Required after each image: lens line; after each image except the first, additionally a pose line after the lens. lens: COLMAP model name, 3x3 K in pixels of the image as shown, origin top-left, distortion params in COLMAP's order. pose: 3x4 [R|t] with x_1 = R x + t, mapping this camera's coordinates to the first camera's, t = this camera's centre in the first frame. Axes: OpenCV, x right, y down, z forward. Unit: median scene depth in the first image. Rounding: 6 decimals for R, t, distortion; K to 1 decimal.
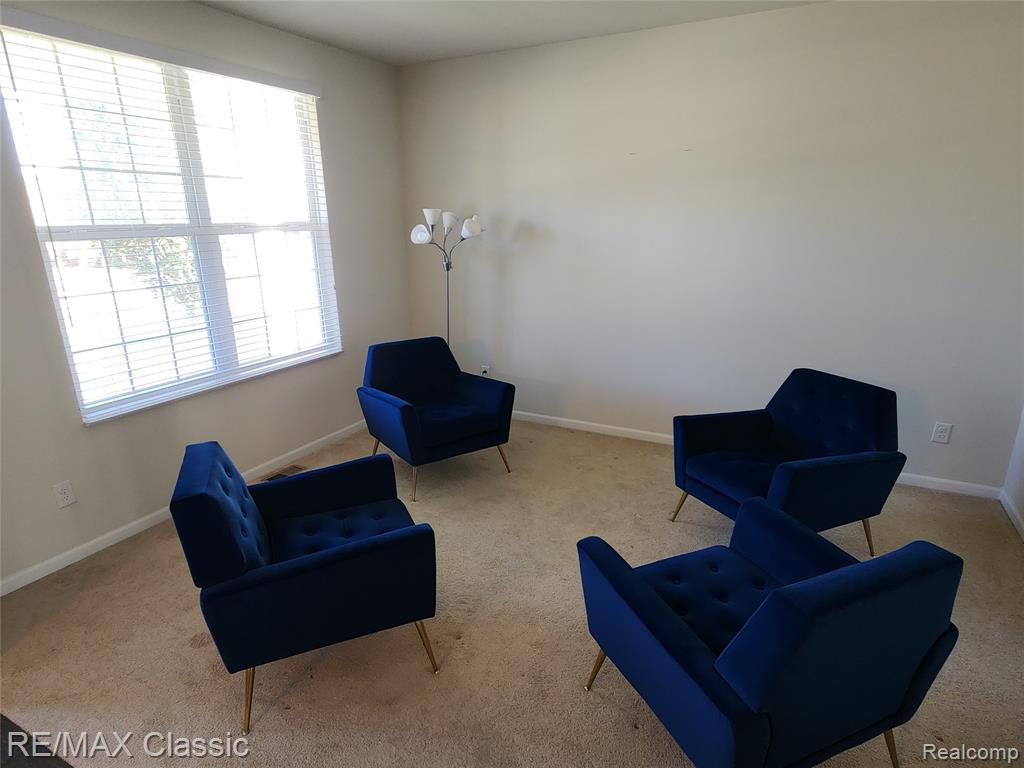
lens RADIAL K [[578.9, 0, 511.8], [0, 578.9, 391.4], [0, 0, 1]] dist [0.006169, 0.001005]
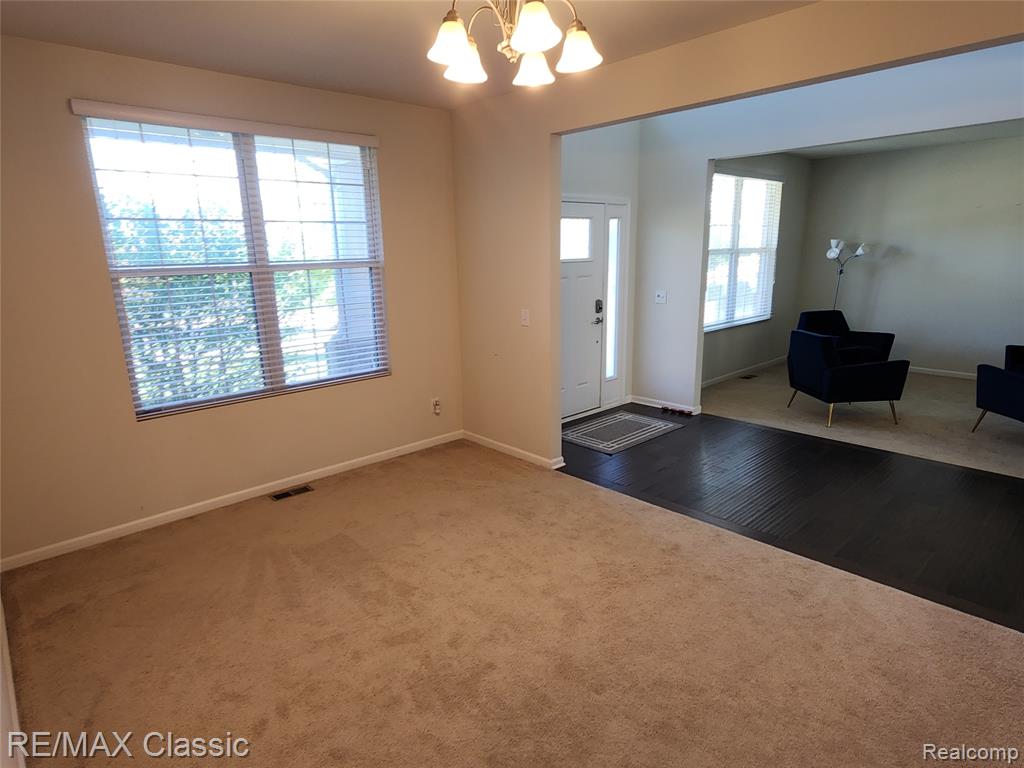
lens RADIAL K [[588.8, 0, 508.7], [0, 588.8, 391.1], [0, 0, 1]] dist [-0.000274, 0.000306]
pose [[0.942142, 0.073087, -0.327149, -0.597547], [-0.090386, 0.995183, -0.037968, 0.399155], [0.322798, 0.065341, 0.944210, -1.300218]]
